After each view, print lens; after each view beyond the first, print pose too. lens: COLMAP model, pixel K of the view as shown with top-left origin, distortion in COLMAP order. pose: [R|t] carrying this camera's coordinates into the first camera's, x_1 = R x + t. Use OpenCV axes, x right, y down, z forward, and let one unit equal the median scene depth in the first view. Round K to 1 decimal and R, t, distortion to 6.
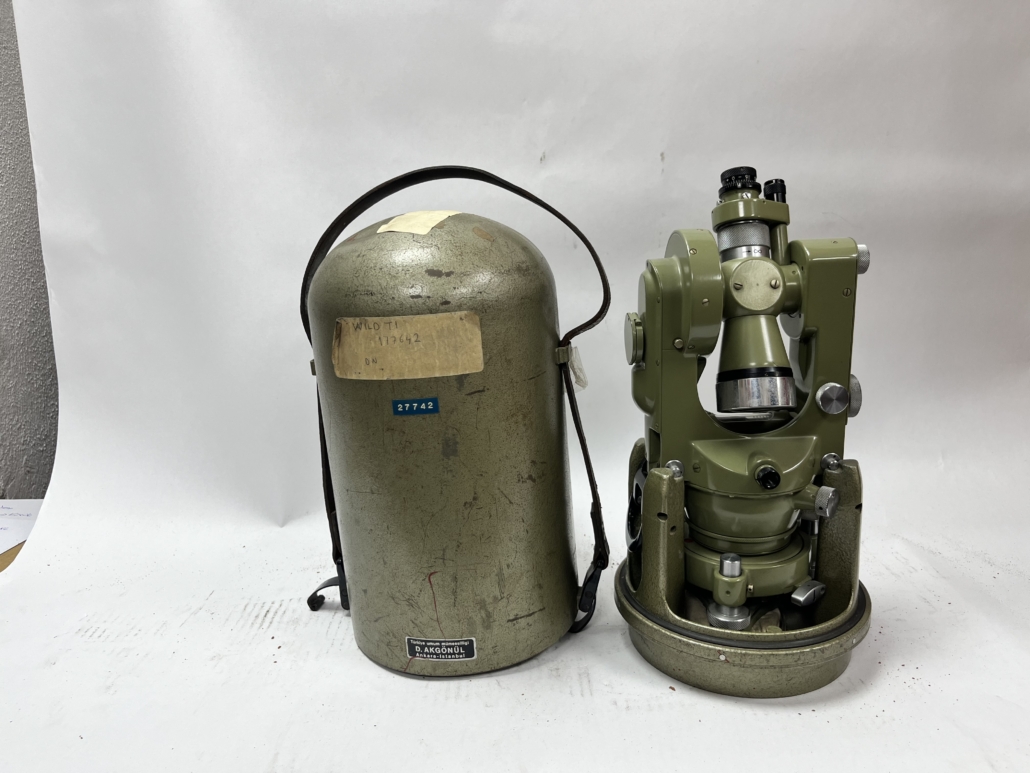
lens RADIAL K [[778.8, 0, 519.0], [0, 778.8, 378.7], [0, 0, 1]] dist [0.007578, -0.051931]
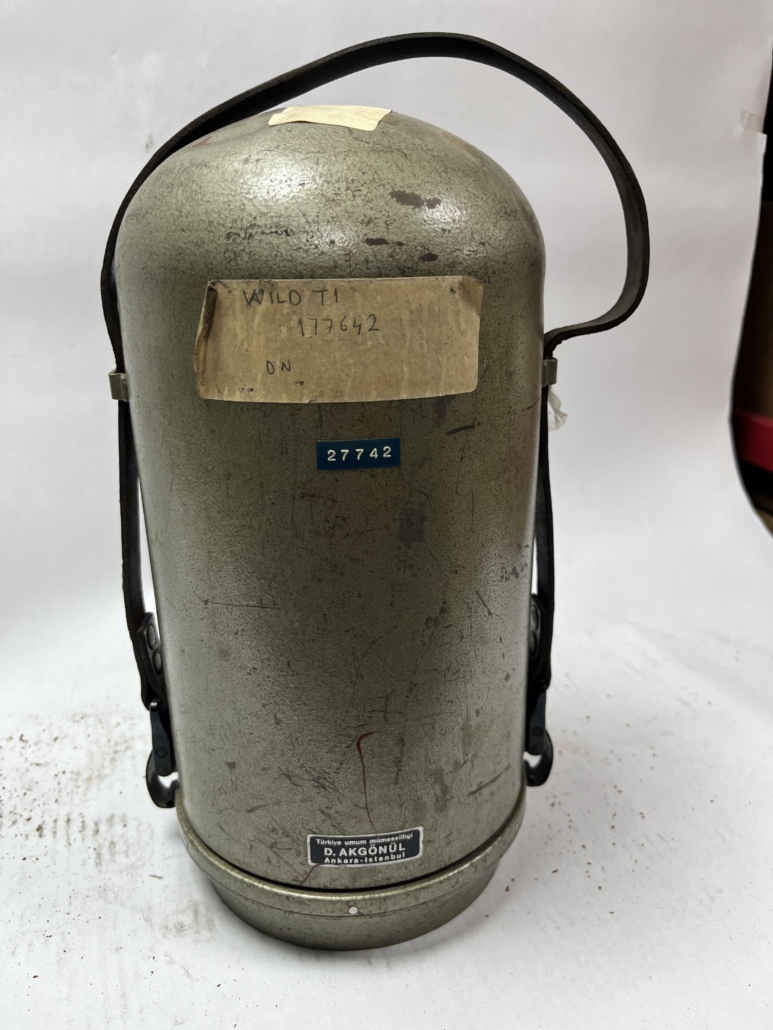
lens RADIAL K [[778.8, 0, 390.5], [0, 778.8, 521.5], [0, 0, 1]] dist [0.007578, -0.051931]
pose [[0.972227, -0.015214, 0.233546, -0.231301], [-0.010269, 0.994151, 0.107513, 0.023259], [-0.233816, -0.106926, 0.966383, 0.443604]]
